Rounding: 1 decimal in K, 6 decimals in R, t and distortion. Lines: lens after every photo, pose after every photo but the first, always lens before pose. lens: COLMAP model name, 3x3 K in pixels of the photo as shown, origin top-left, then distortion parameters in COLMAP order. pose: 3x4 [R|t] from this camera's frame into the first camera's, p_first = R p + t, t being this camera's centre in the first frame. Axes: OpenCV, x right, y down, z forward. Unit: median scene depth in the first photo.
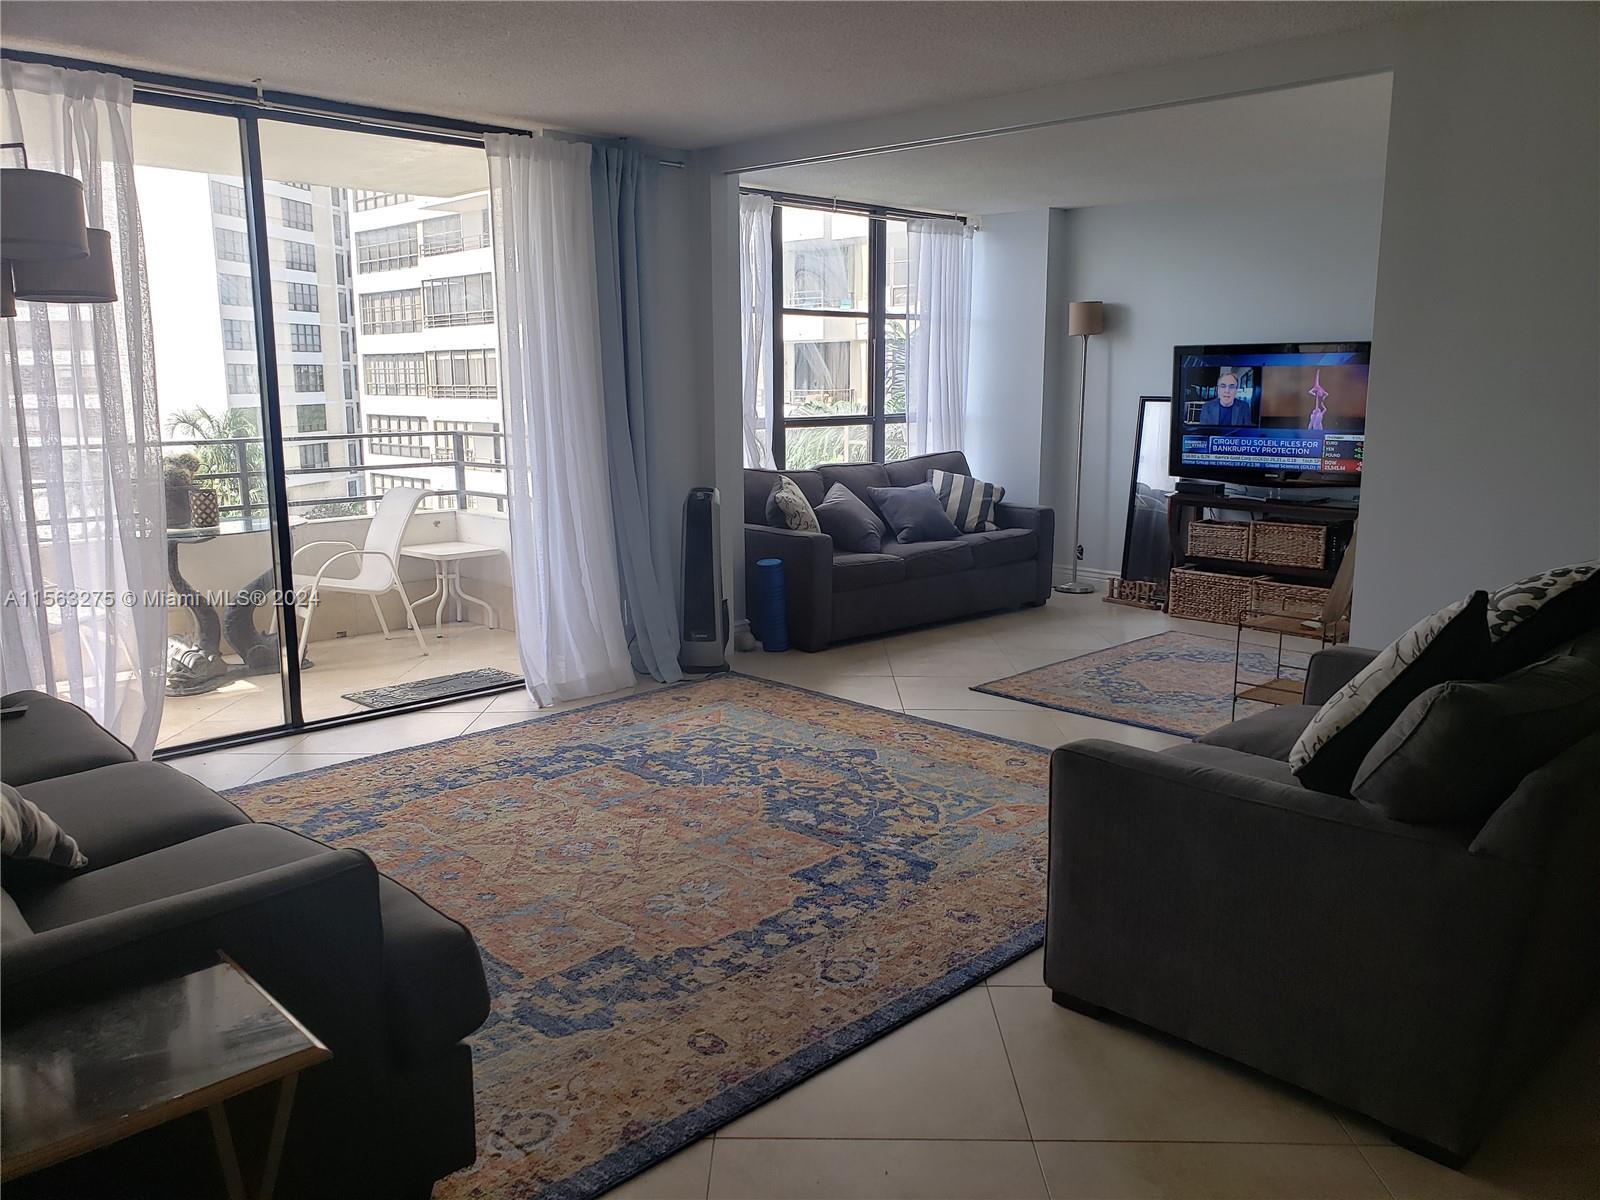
lens RADIAL K [[1243.8, 0, 803.4], [0, 1243.8, 593.7], [0, 0, 1]] dist [0.219813, -0.404485]
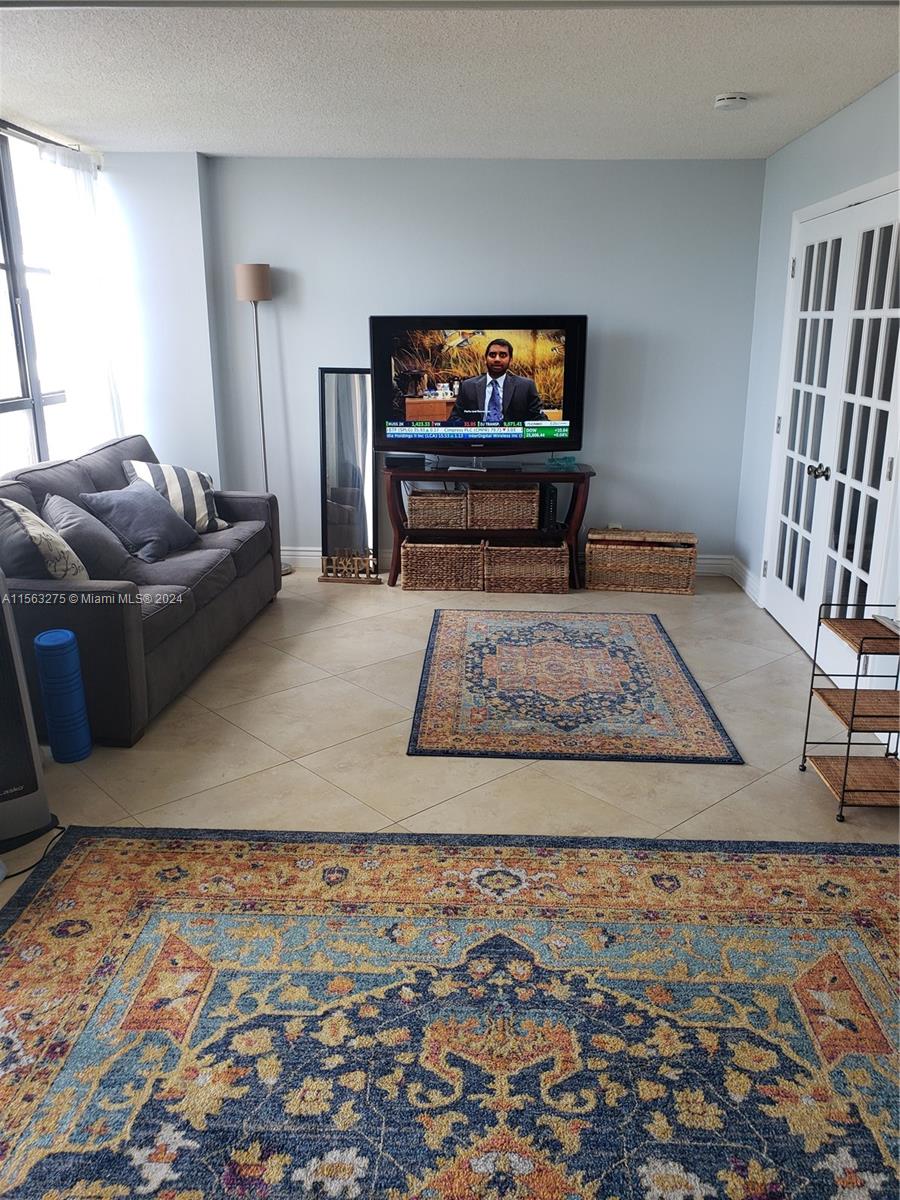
lens RADIAL K [[931.1, 0, 450.0], [0, 931.1, 600.0], [0, 0, 1]] dist [-0.004671, 0.033457]
pose [[0.740818, -0.187339, 0.645052, -0.222990], [0.113518, 0.981425, 0.154659, -0.116525], [-0.662044, -0.041349, 0.748324, 0.569853]]
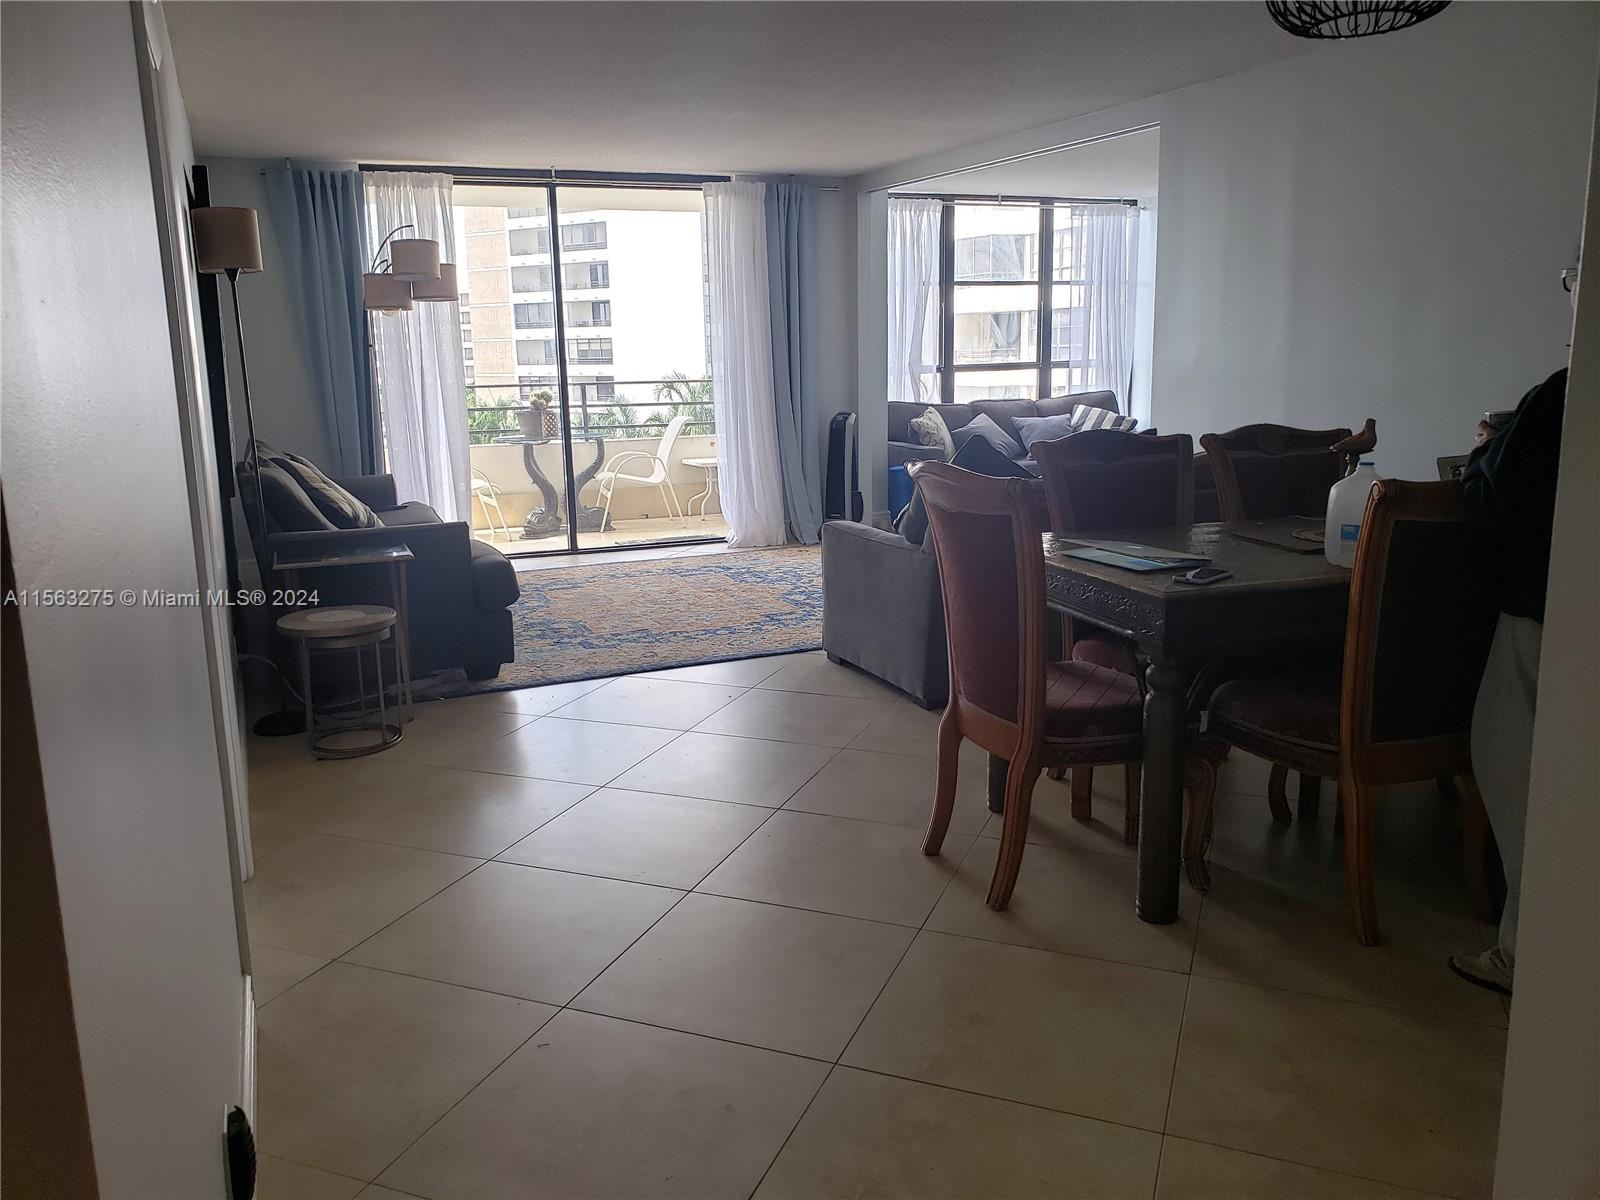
lens RADIAL K [[1241.5, 0, 797.3], [0, 1241.5, 627.7], [0, 0, 1]] dist [-0.004671, 0.033457]
pose [[0.935894, 0.063172, -0.346571, 0.408794], [-0.043173, 0.996942, 0.065136, 0.077881], [0.349626, -0.045998, 0.935760, -0.393228]]
